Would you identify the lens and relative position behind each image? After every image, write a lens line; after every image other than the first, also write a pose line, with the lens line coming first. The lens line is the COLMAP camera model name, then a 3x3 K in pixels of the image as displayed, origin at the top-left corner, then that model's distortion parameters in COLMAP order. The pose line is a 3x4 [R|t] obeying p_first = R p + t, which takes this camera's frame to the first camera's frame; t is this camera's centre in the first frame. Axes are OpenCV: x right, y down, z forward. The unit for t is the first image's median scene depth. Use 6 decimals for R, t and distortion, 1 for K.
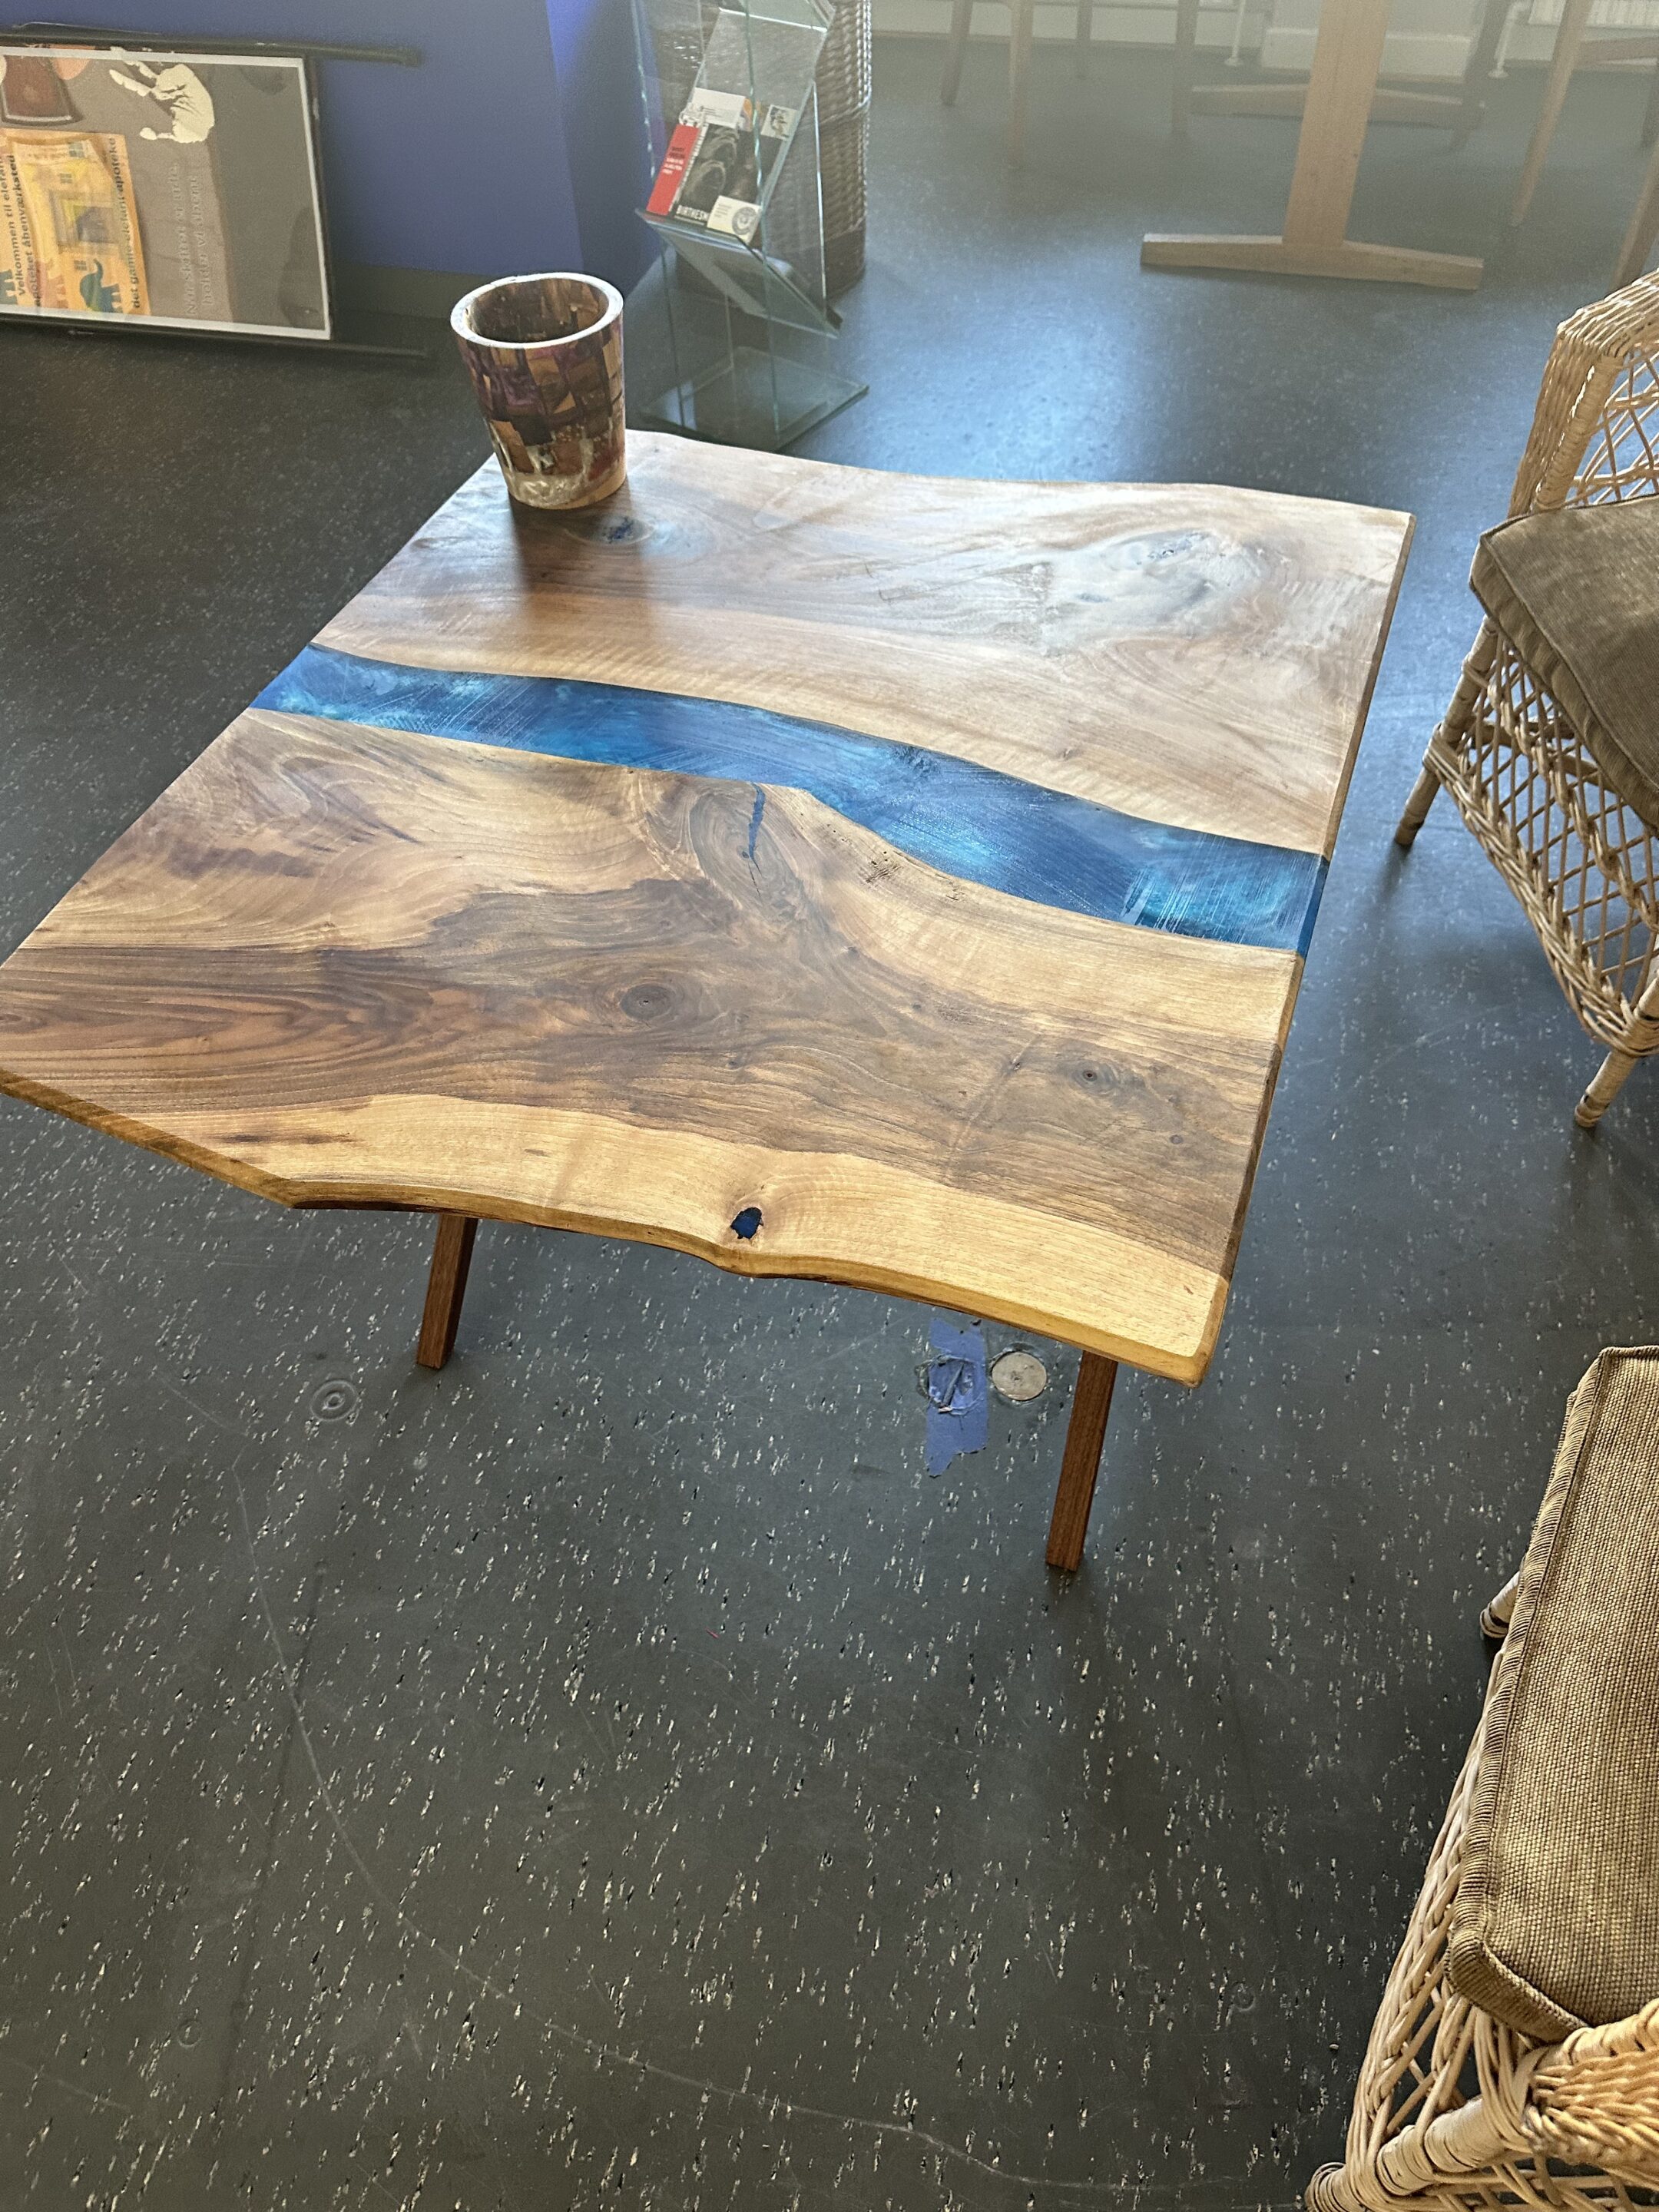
lens RADIAL K [[1542.4, 0, 870.8], [0, 1542.4, 1140.4], [0, 0, 1]] dist [0.007595, -0.017259]
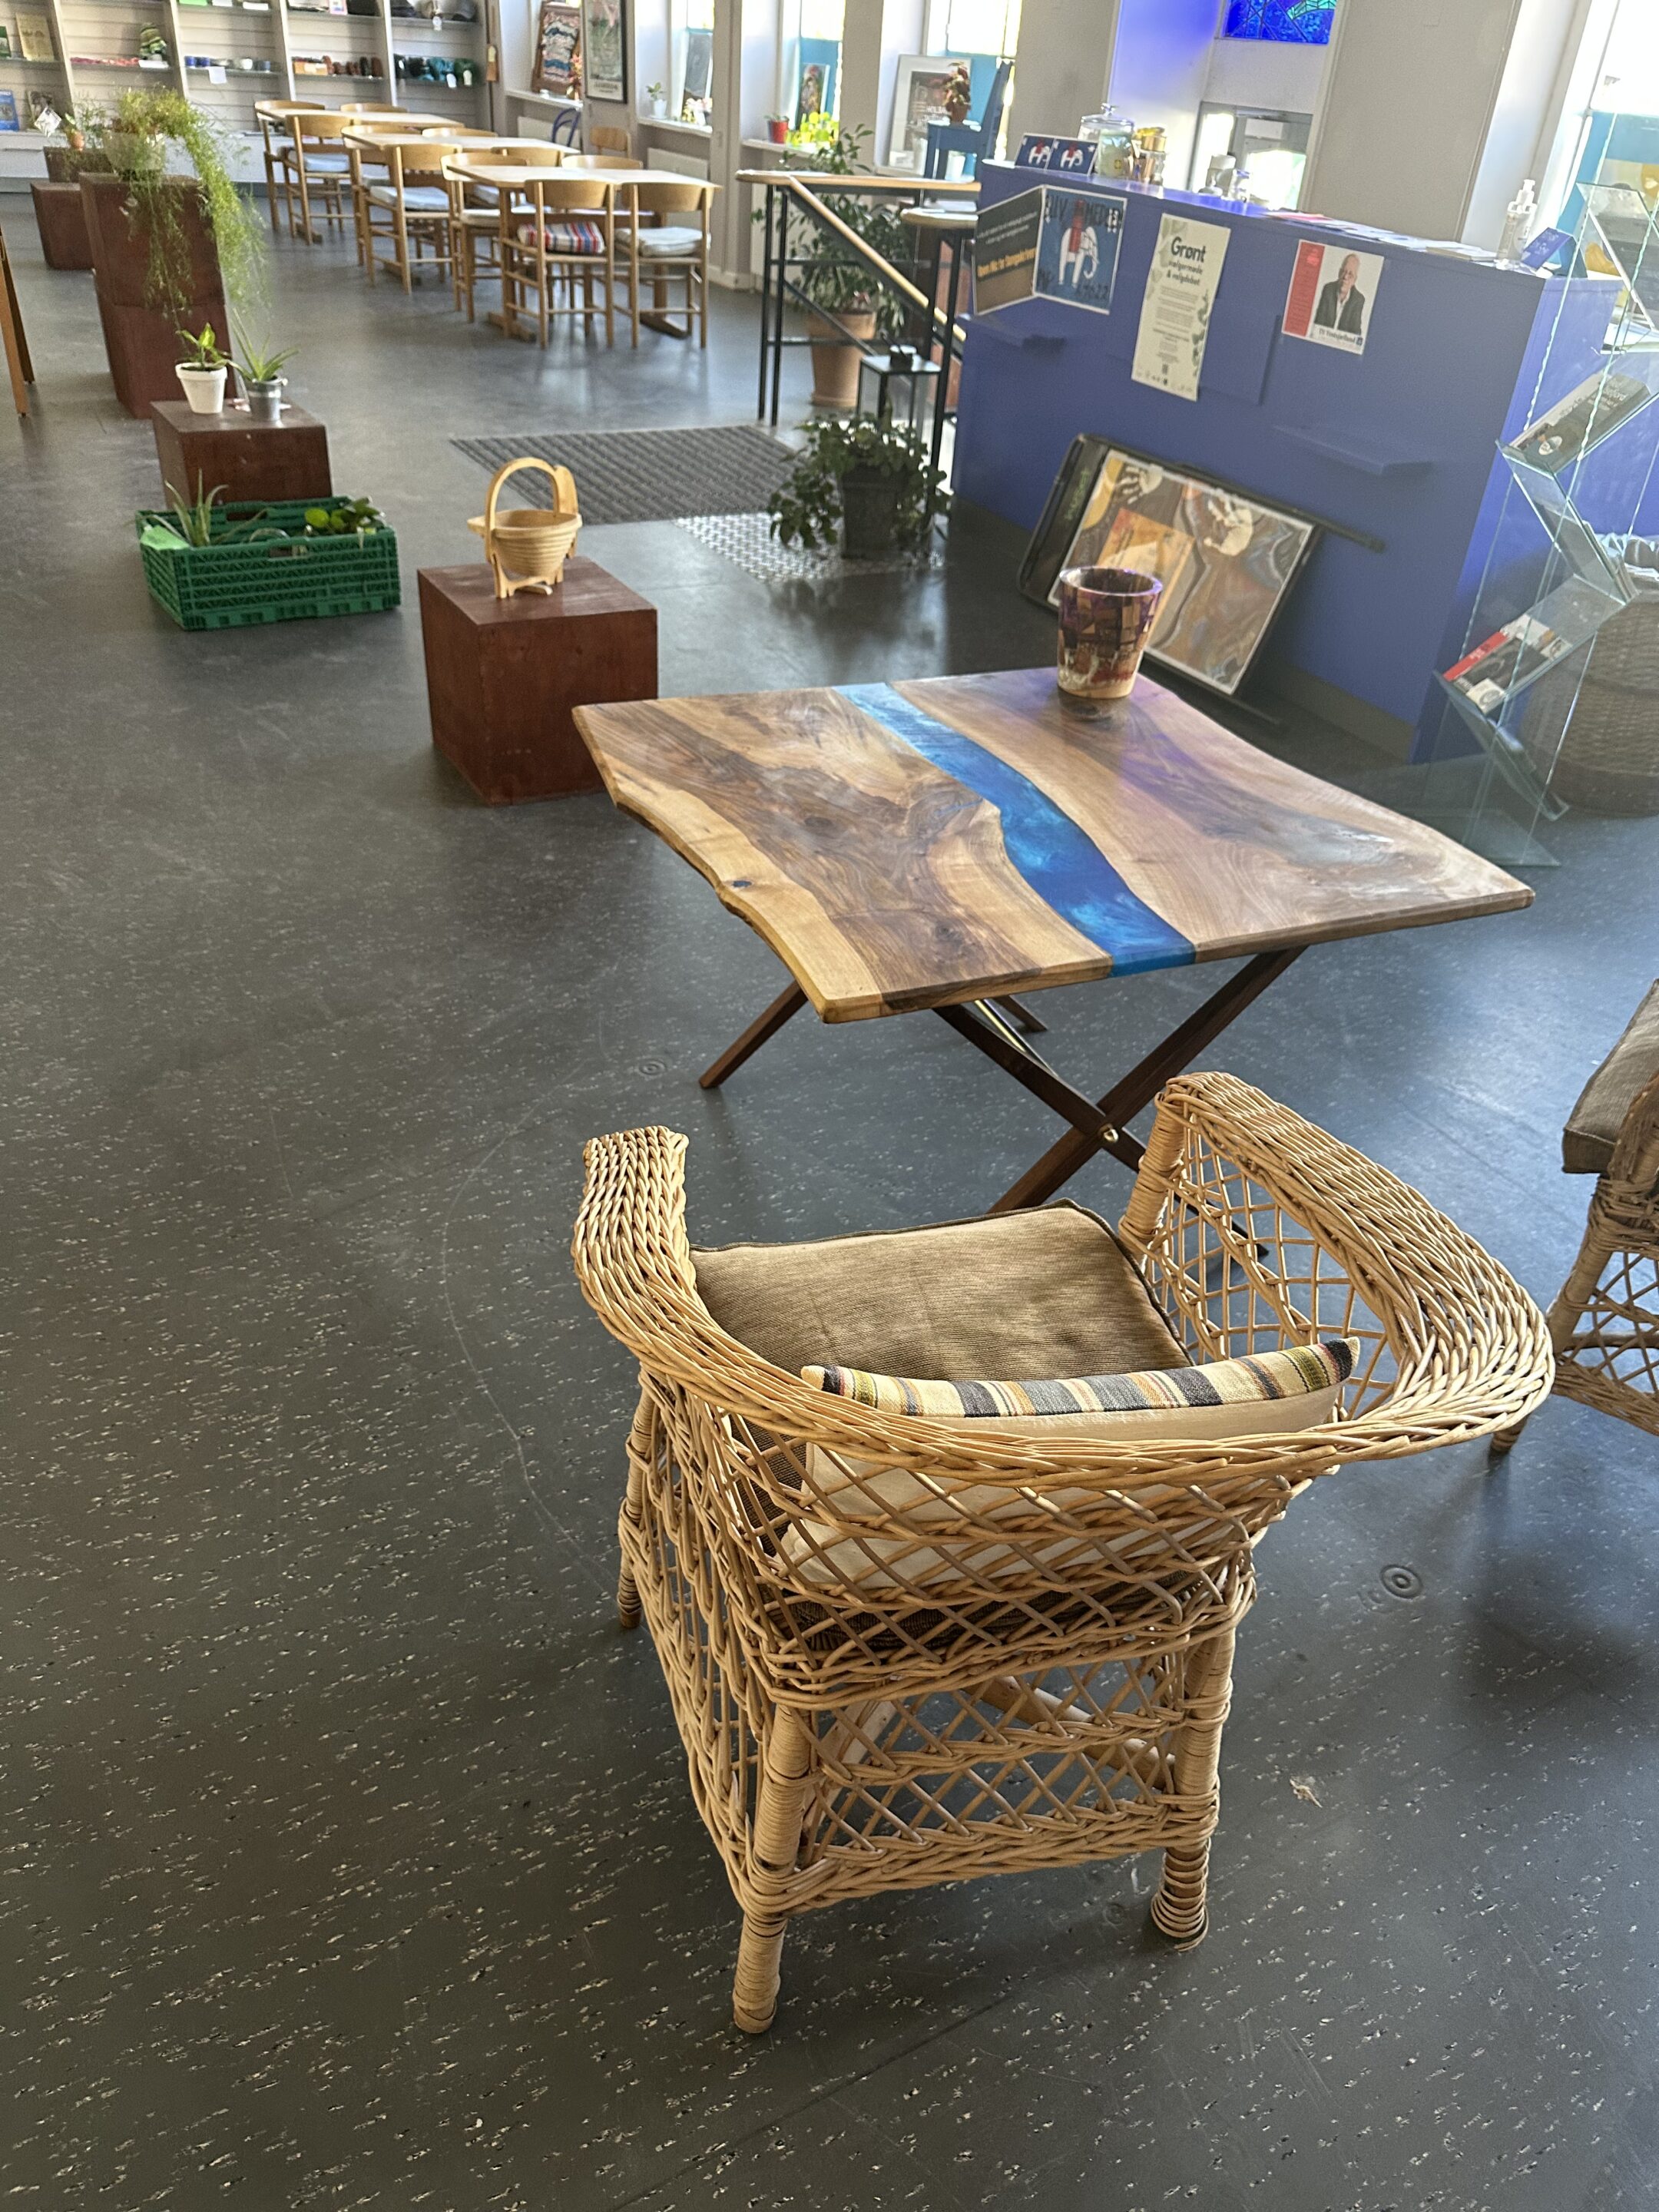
lens RADIAL K [[1542.4, 0, 870.8], [0, 1542.4, 1140.4], [0, 0, 1]] dist [0.007595, -0.017259]
pose [[0.681419, 0.484828, -0.548279, 0.963691], [-0.620731, 0.779726, -0.081974, 0.280915], [0.387764, 0.396193, 0.832268, -0.315960]]
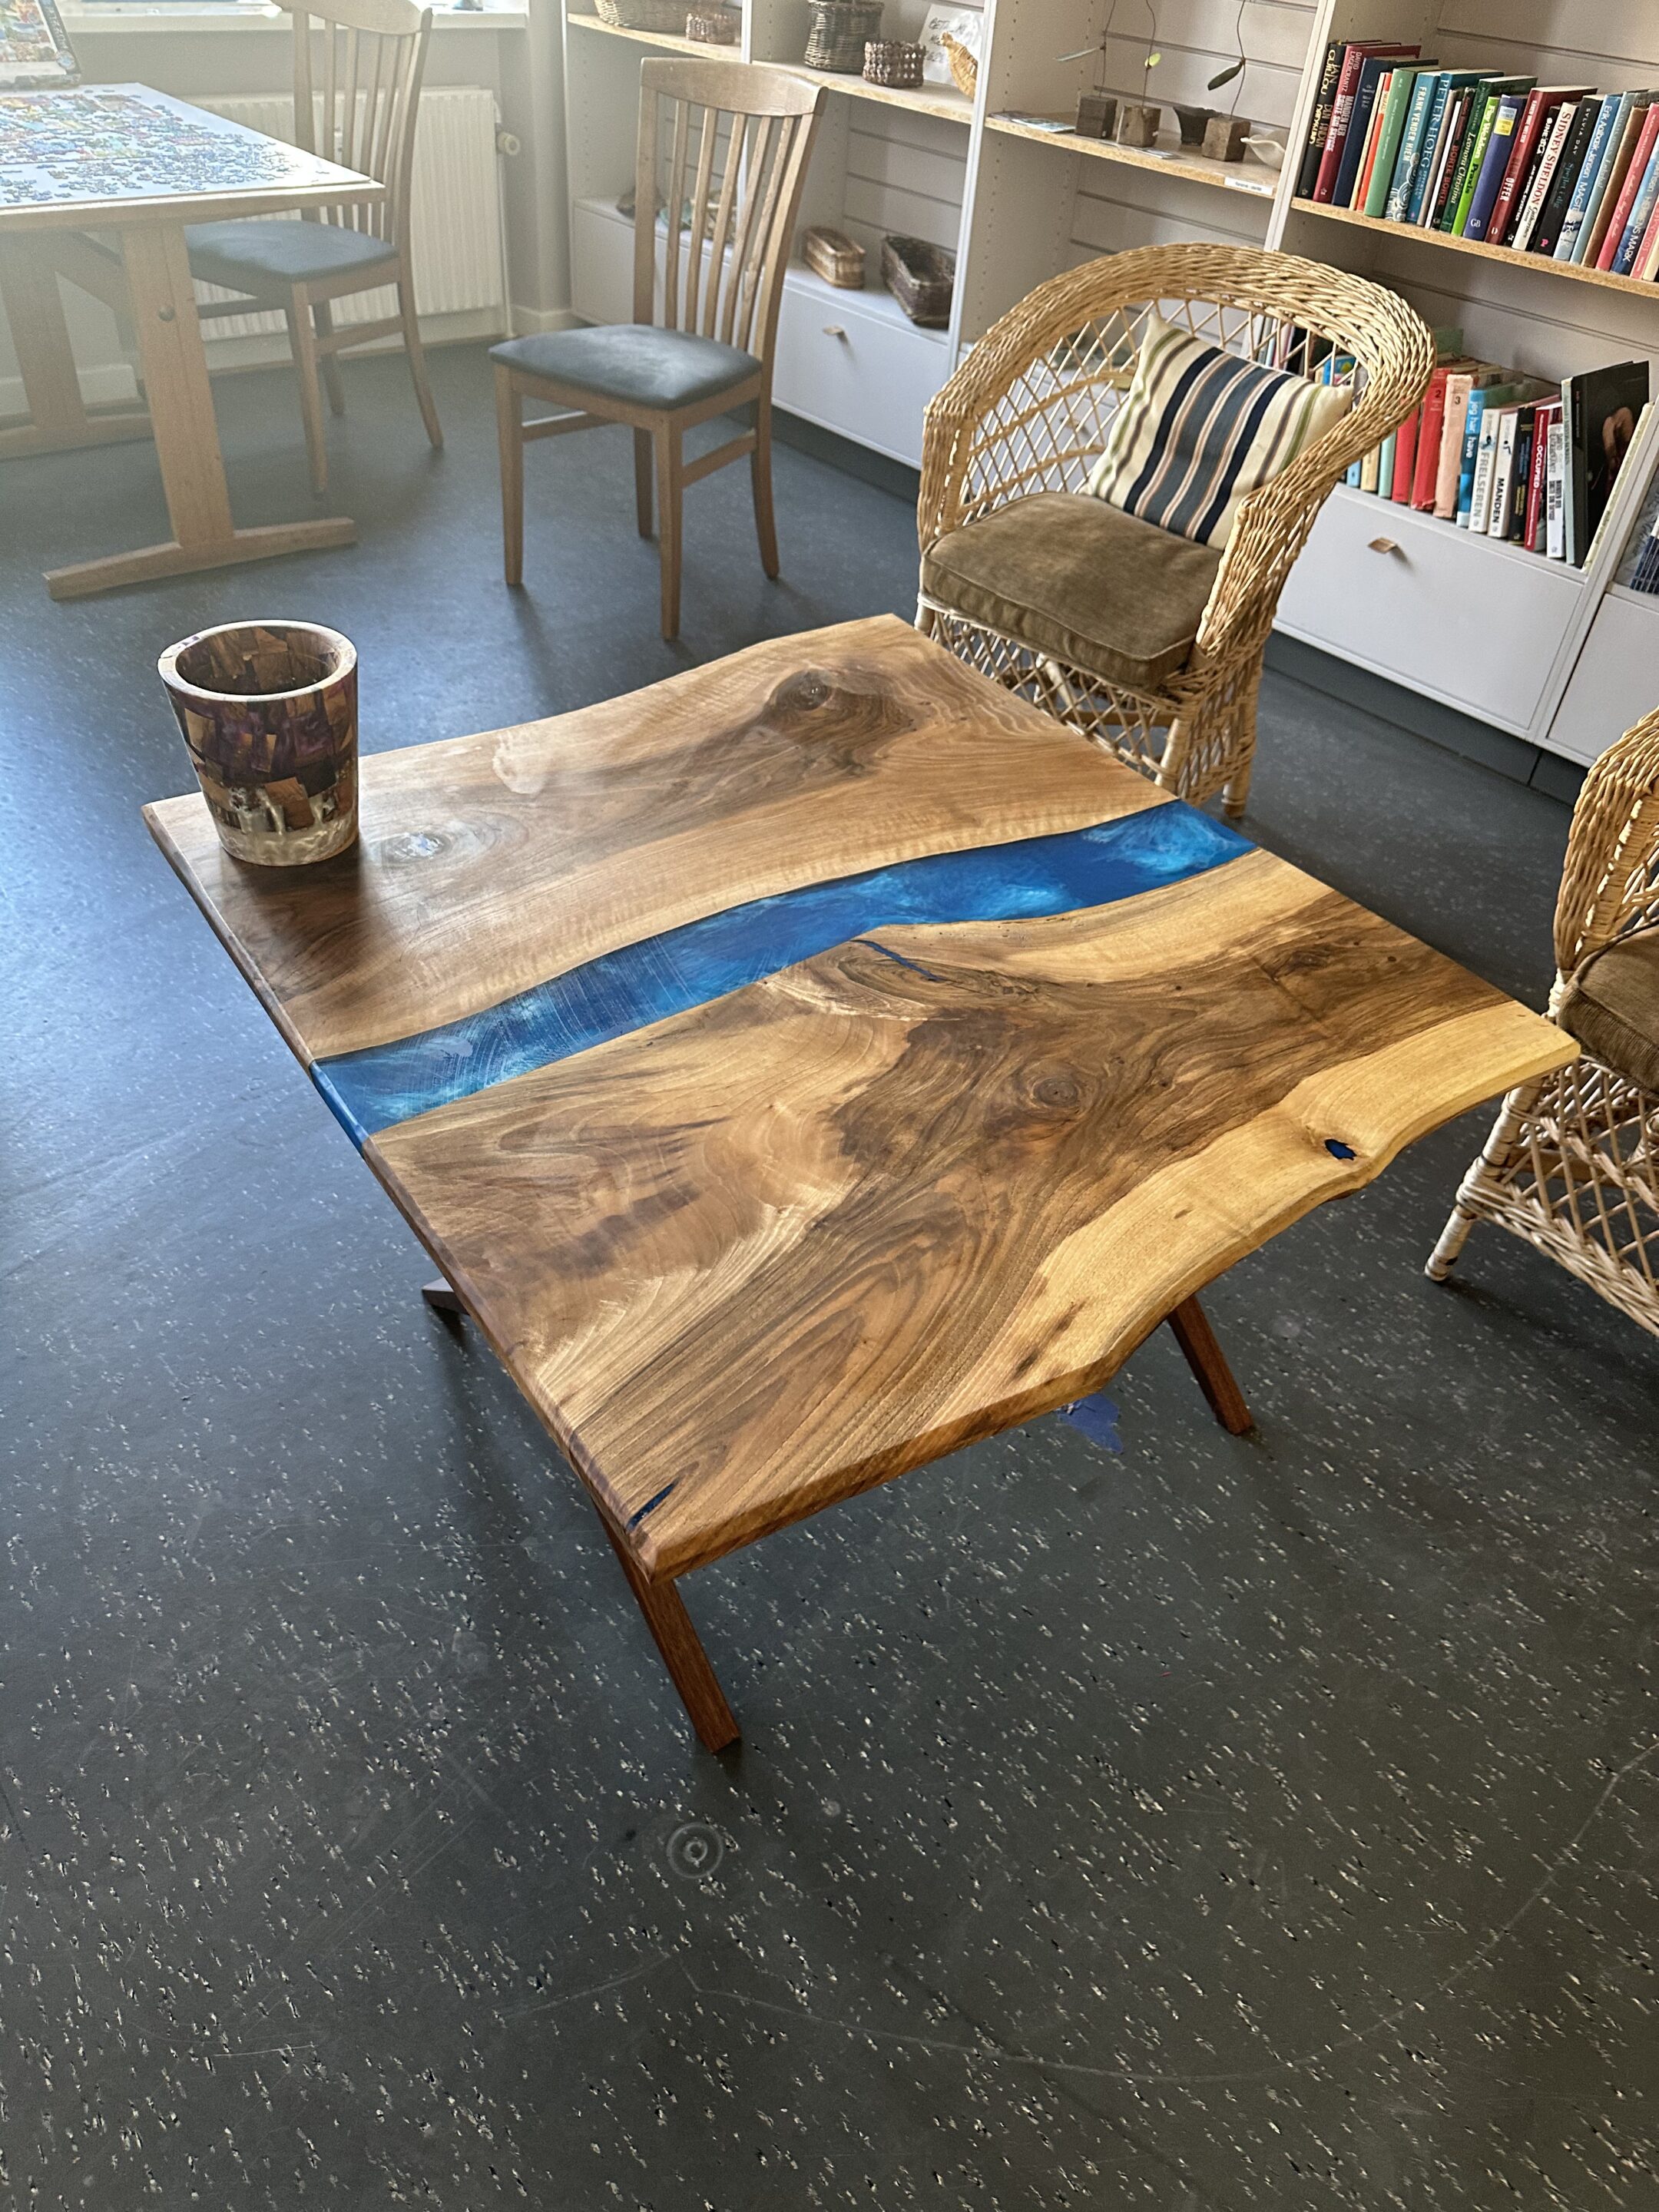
lens RADIAL K [[1554.1, 0, 829.5], [0, 1554.1, 1106.0], [0, 0, 1]] dist [-0.014050, 0.007136]
pose [[0.582922, -0.466204, 0.665474, -0.857484], [0.576972, 0.814175, 0.064979, -0.217233], [-0.572106, 0.346082, 0.743587, 0.248578]]
